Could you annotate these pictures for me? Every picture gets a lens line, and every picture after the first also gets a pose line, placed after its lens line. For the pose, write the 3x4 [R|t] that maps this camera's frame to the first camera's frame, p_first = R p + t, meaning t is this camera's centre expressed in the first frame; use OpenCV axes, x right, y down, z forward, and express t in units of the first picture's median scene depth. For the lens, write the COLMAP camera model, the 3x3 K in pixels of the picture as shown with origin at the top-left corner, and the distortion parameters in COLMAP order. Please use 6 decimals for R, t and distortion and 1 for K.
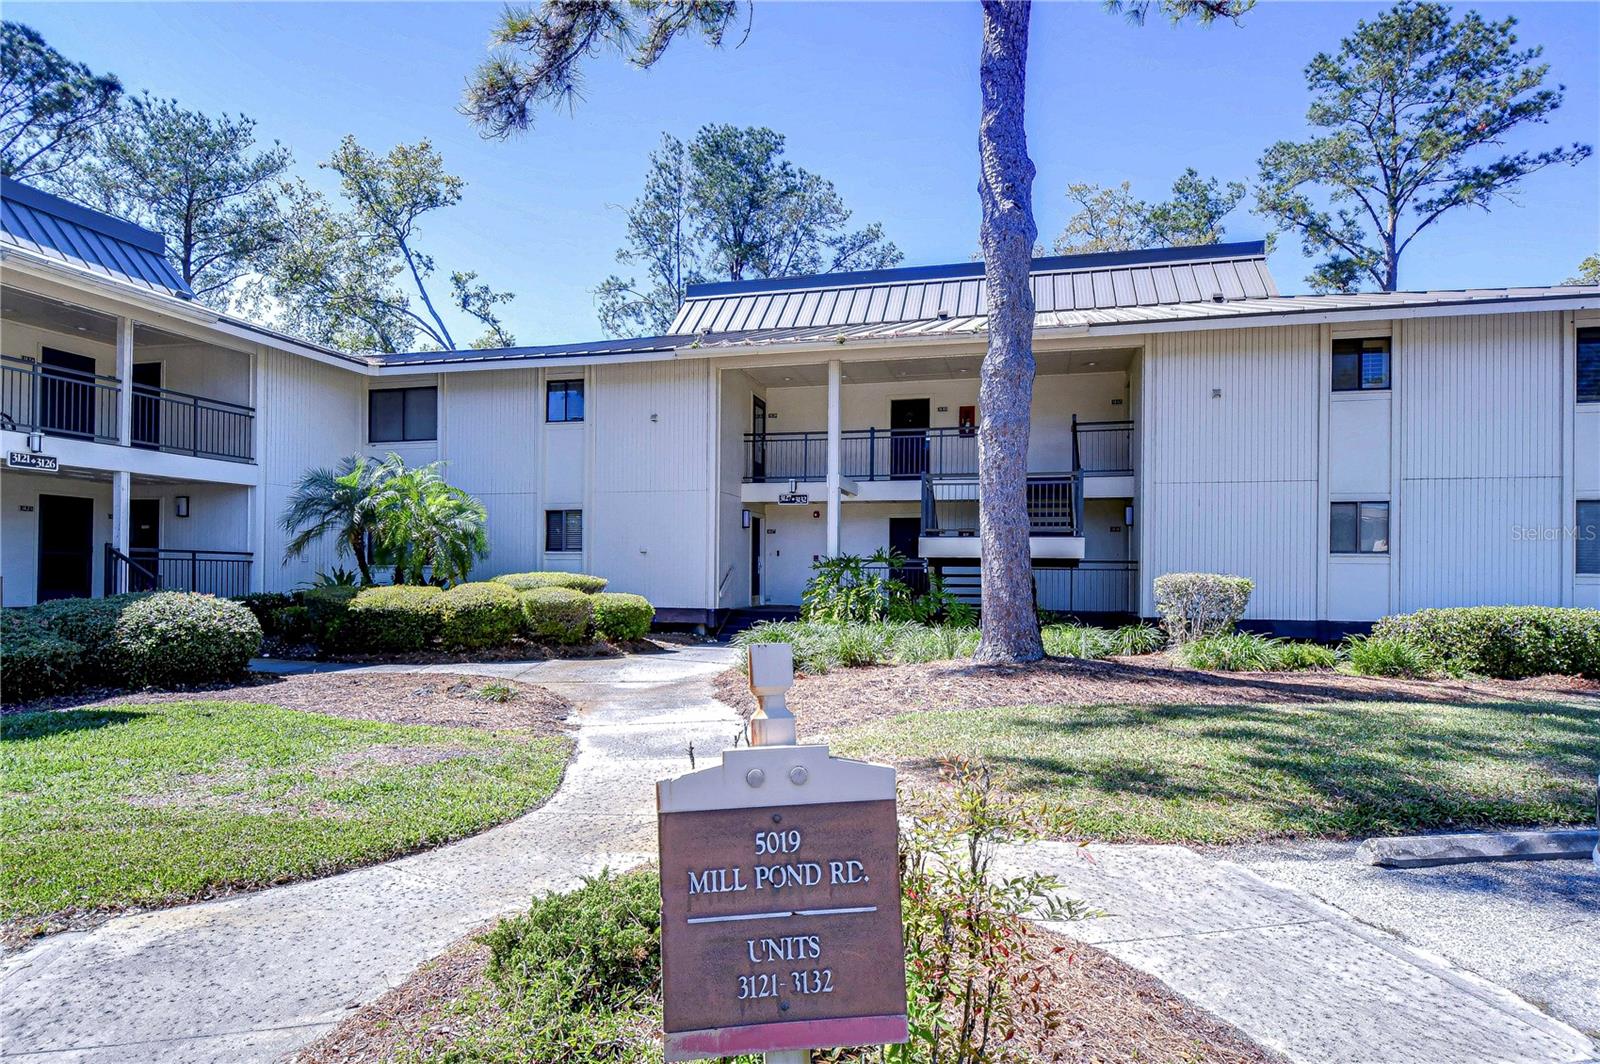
lens RADIAL K [[821.3, 0, 804.1], [0, 821.3, 571.1], [0, 0, 1]] dist [0.014930, -0.020793]
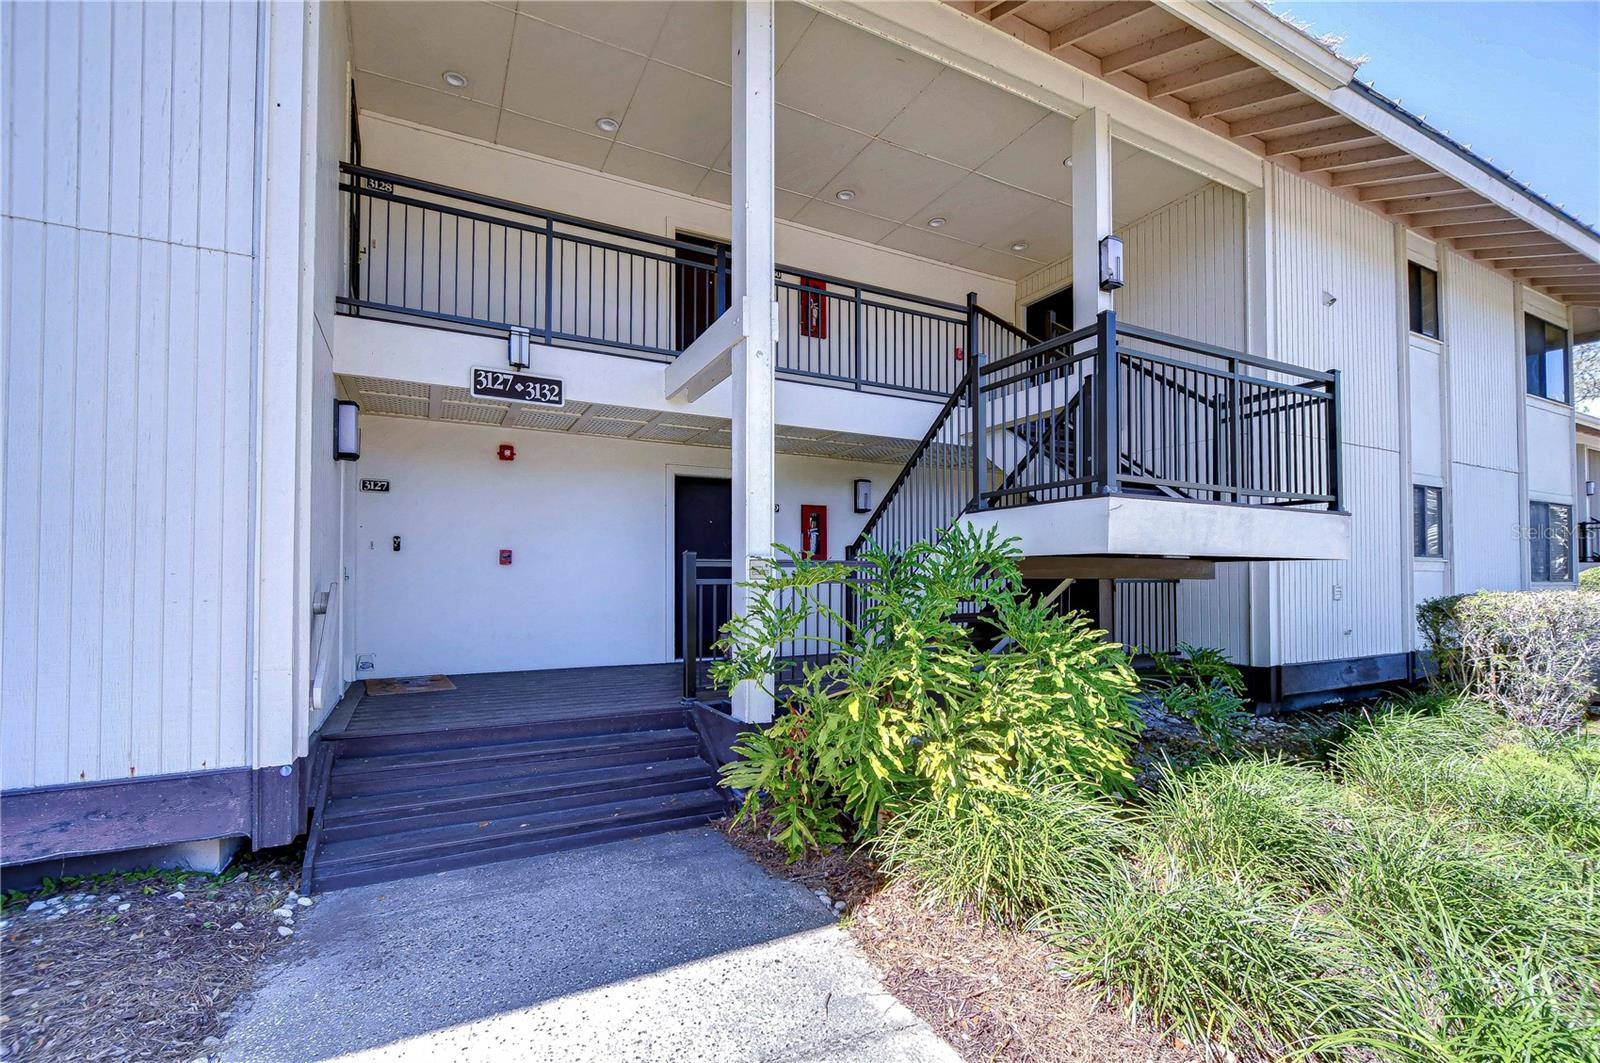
lens RADIAL K [[714.7, 0, 817.0], [0, 714.7, 560.9], [0, 0, 1]] dist [-0.000172, -0.000596]
pose [[0.744226, 0.005951, 0.667901, -0.128304], [0.001613, 0.999941, -0.010707, -0.008544], [-0.667926, 0.009046, 0.744173, 0.712137]]
